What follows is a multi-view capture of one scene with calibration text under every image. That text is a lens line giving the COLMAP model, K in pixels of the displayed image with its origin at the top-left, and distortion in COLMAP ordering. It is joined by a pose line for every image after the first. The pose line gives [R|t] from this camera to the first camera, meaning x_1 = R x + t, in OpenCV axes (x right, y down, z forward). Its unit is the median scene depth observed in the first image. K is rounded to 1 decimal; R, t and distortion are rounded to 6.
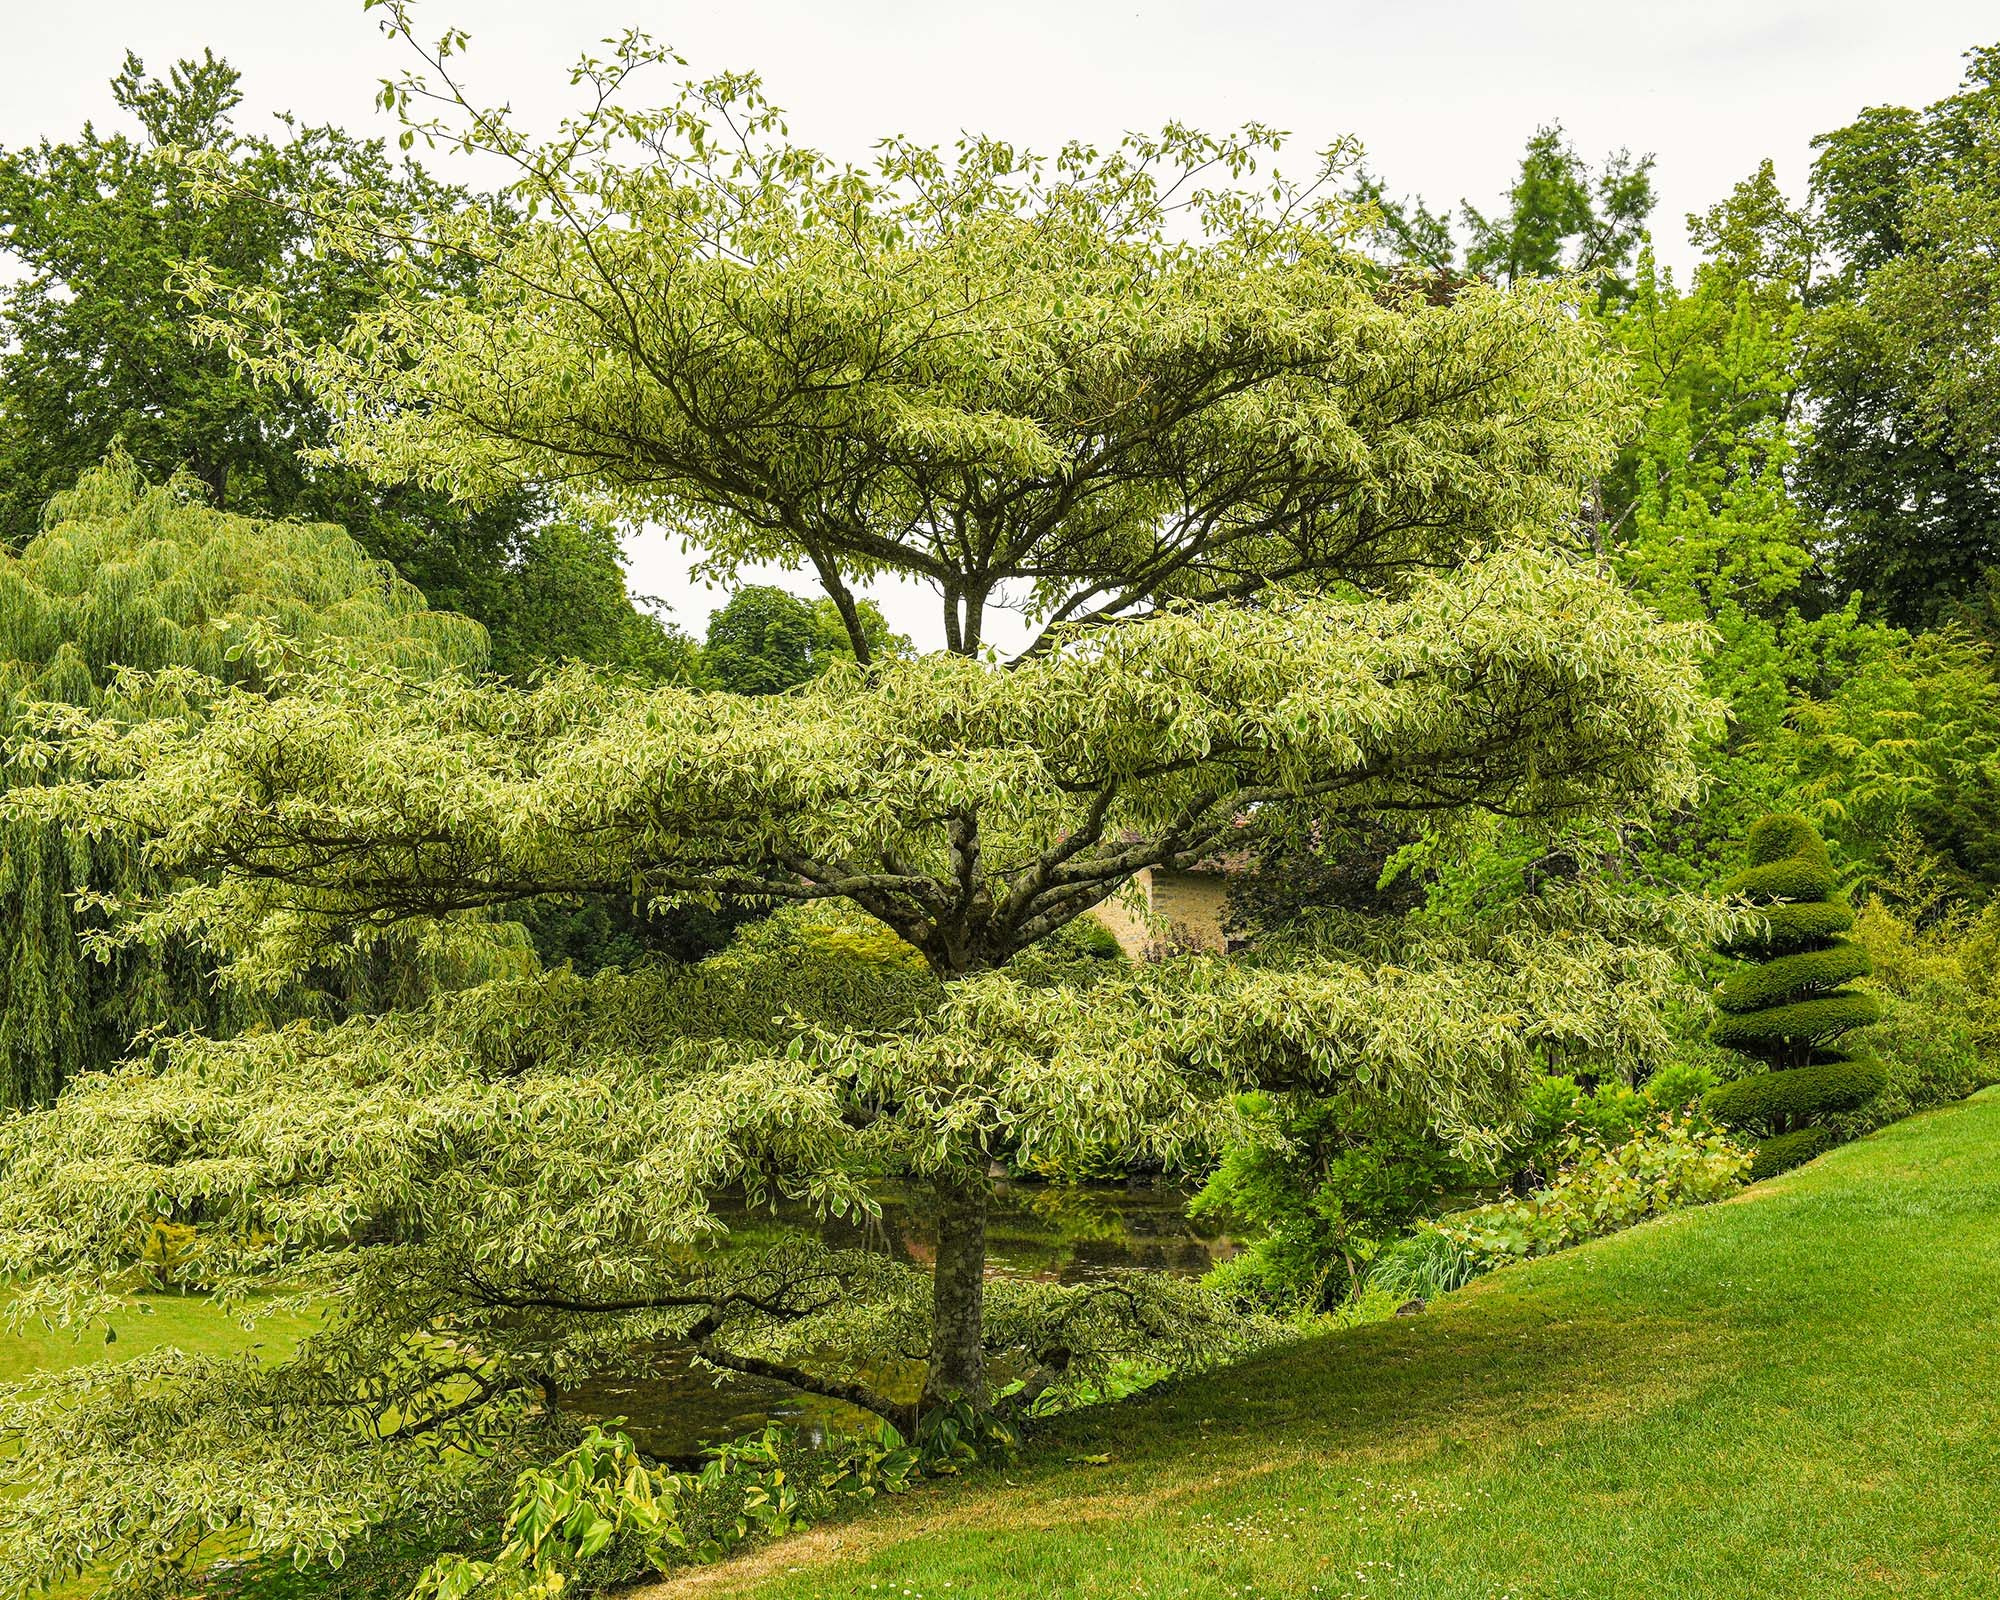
lens RADIAL K [[2468.3, 0, 1000.0], [0, 2468.3, 800.0], [0, 0, 1]] dist [-0.021419, -0.033607]
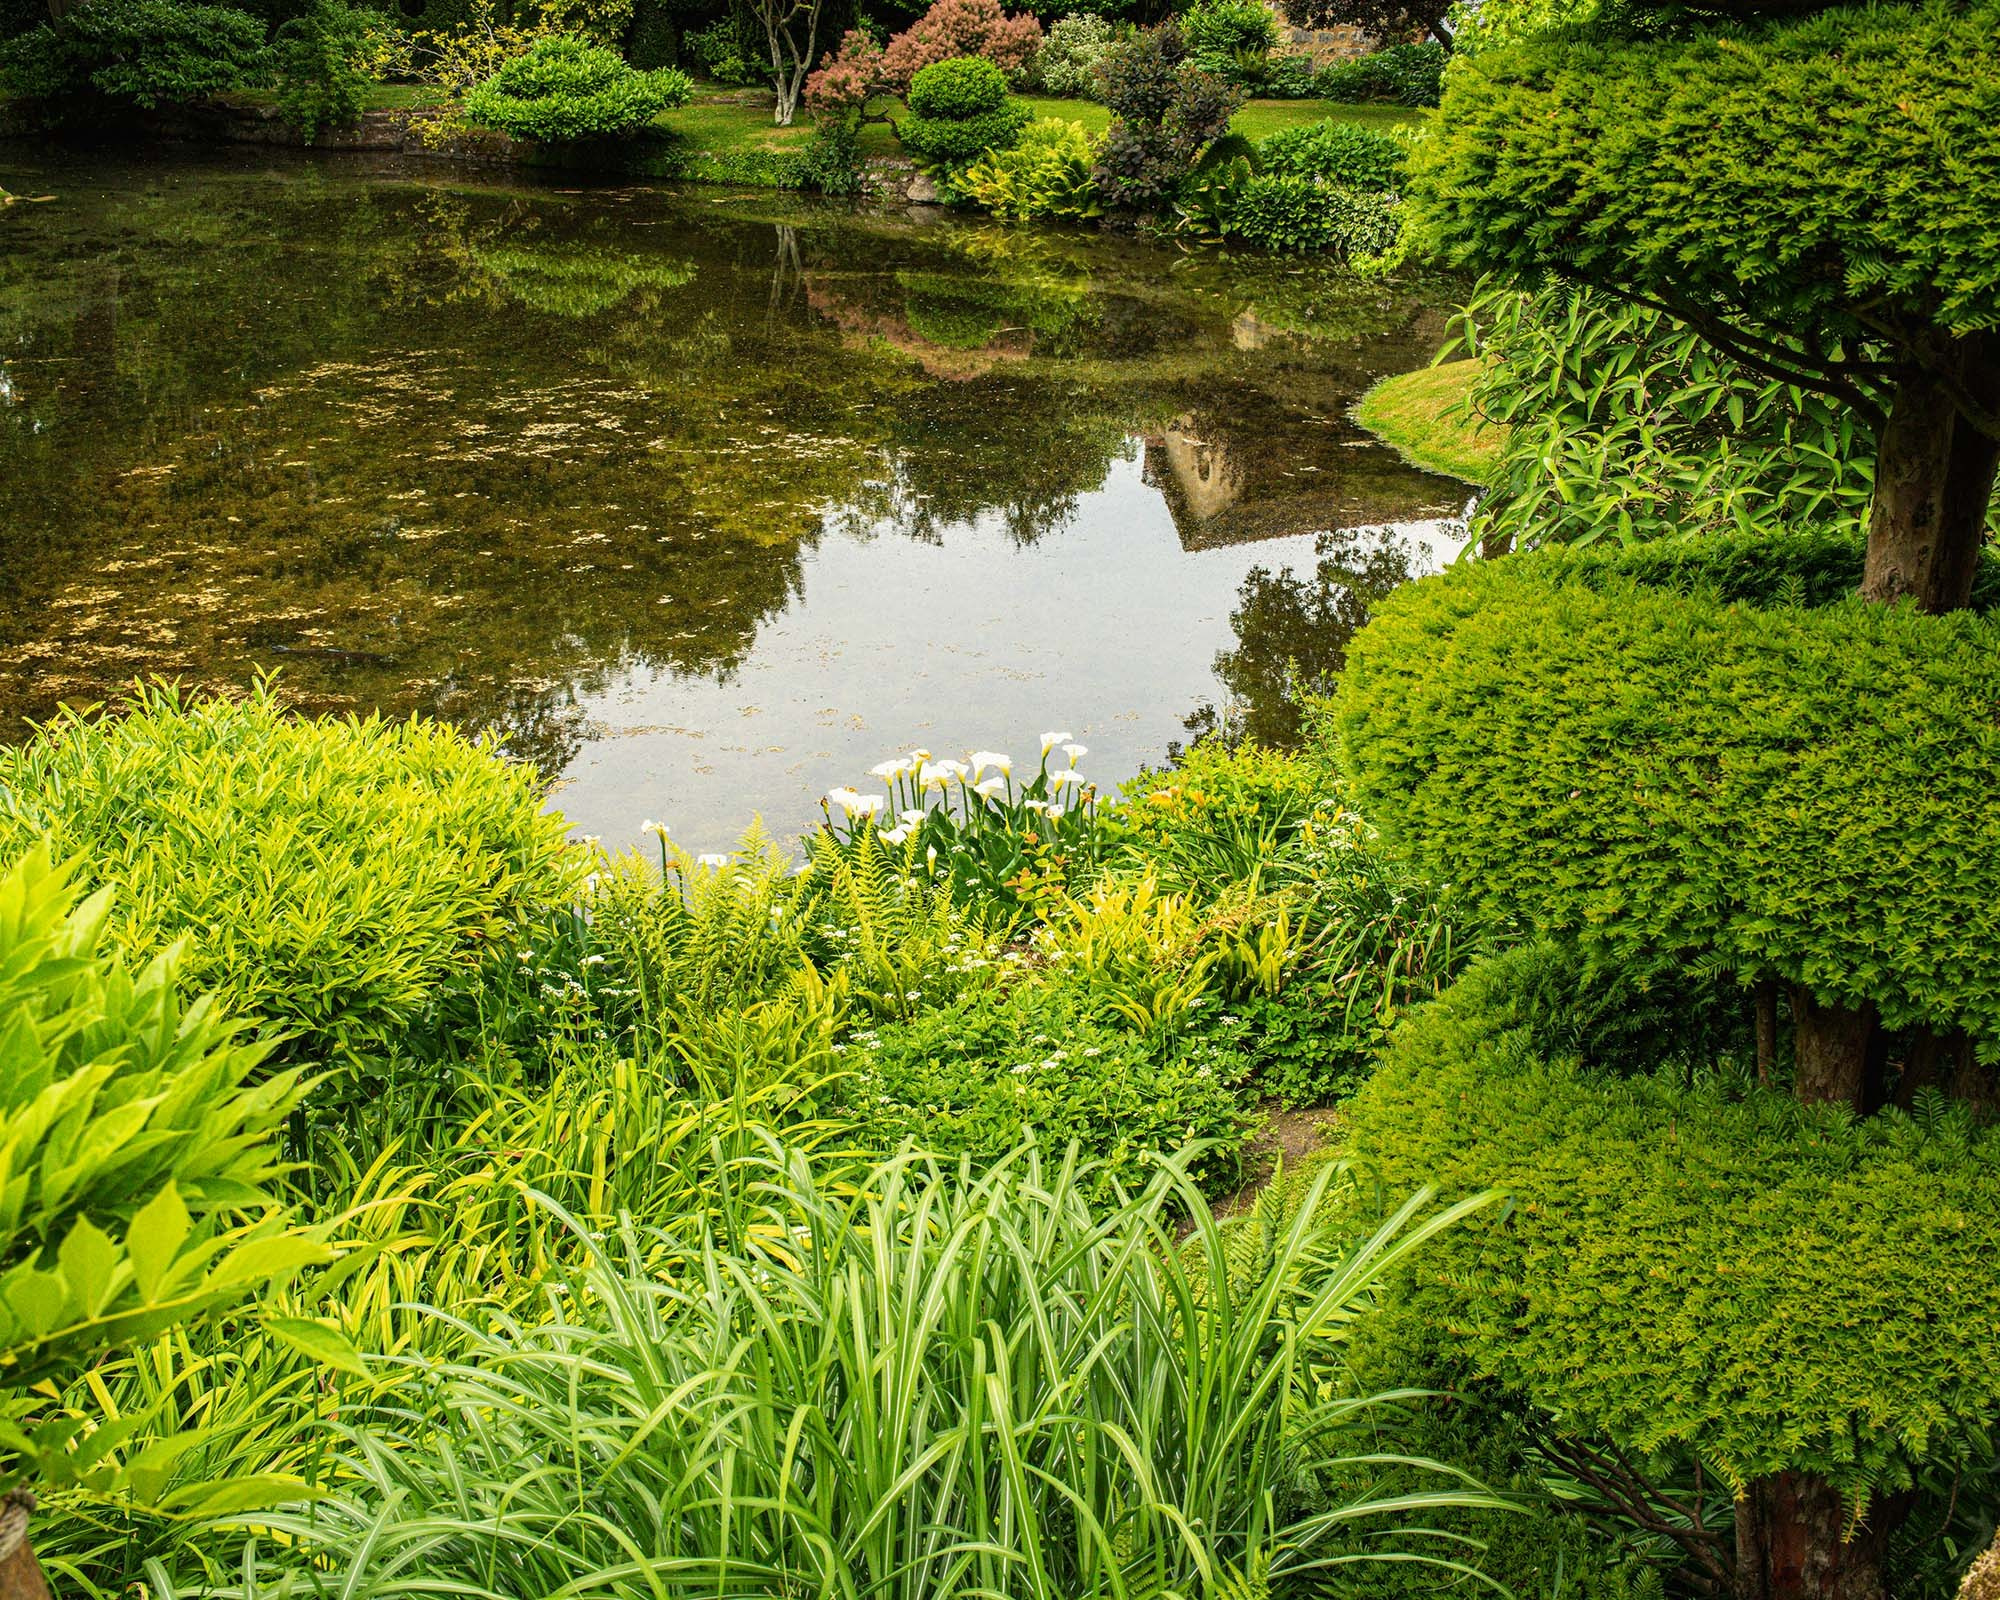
lens RADIAL K [[2315.7, 0, 1000.0], [0, 2315.7, 800.0], [0, 0, 1]] dist [-0.078621, 0.022019]
pose [[0.985106, 0.096954, -0.142007, 0.136208], [-0.027091, 0.903073, 0.428632, 0.034906], [0.169800, -0.418401, 0.892249, 0.418023]]
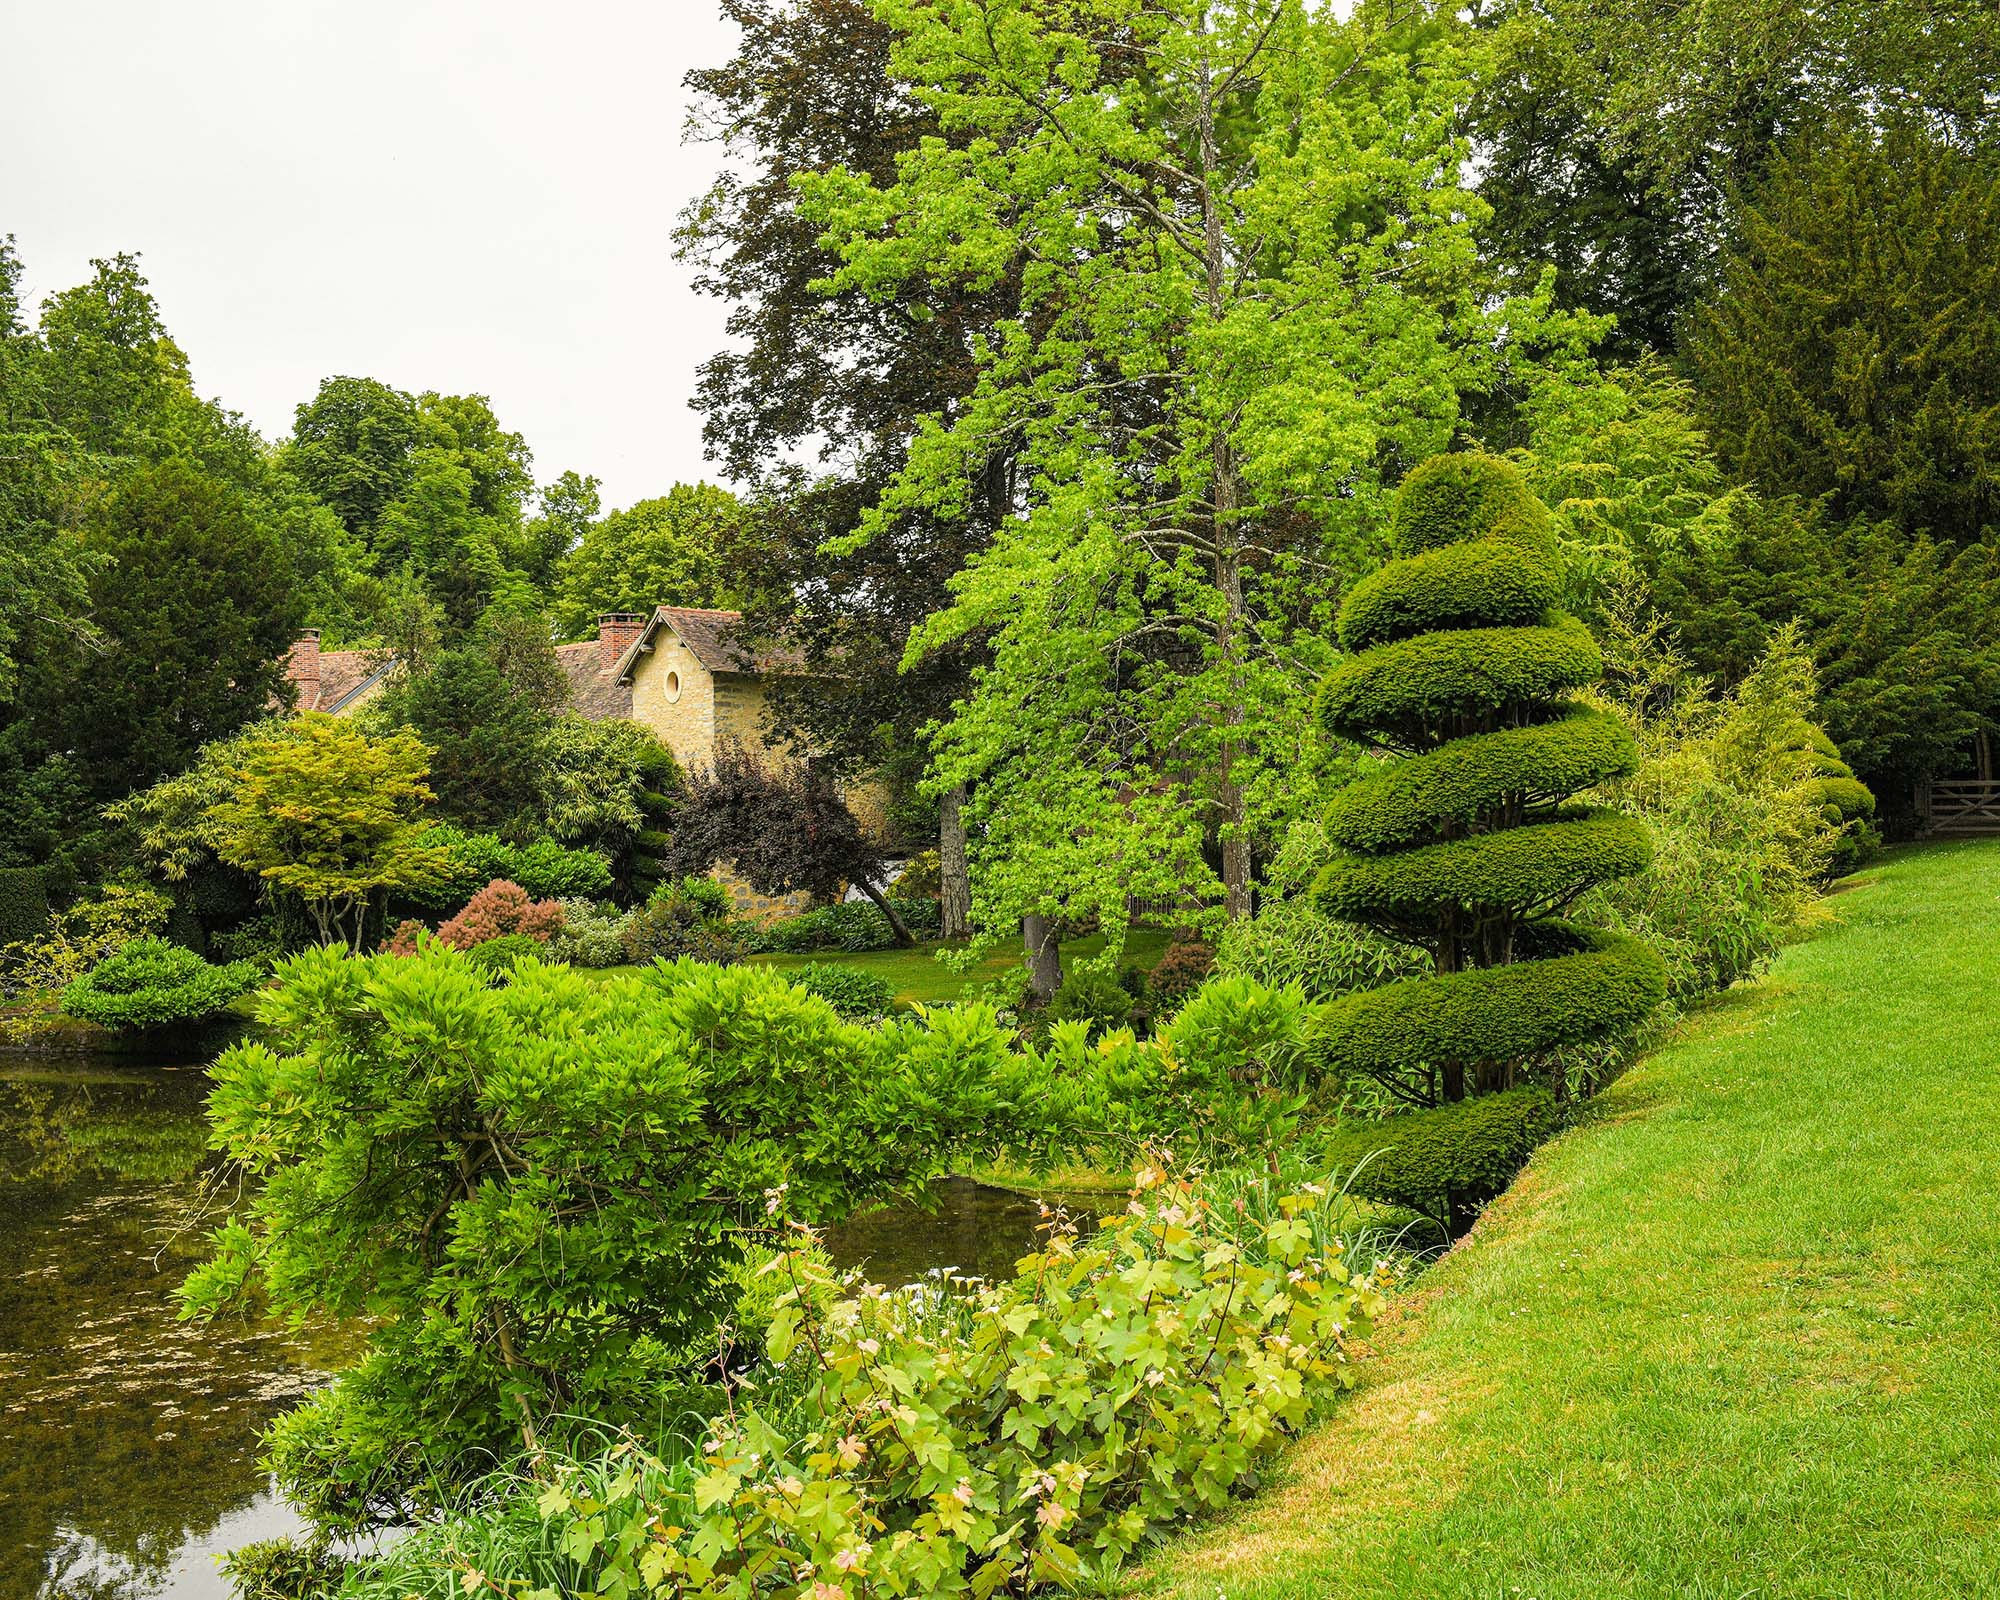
lens RADIAL K [[2315.7, 0, 1000.0], [0, 2315.7, 800.0], [0, 0, 1]] dist [-0.078621, 0.022019]
pose [[0.992968, -0.011196, 0.117853, 0.083484], [0.002894, 0.997516, 0.070377, 0.020921], [-0.118348, -0.069541, 0.990534, 0.268601]]
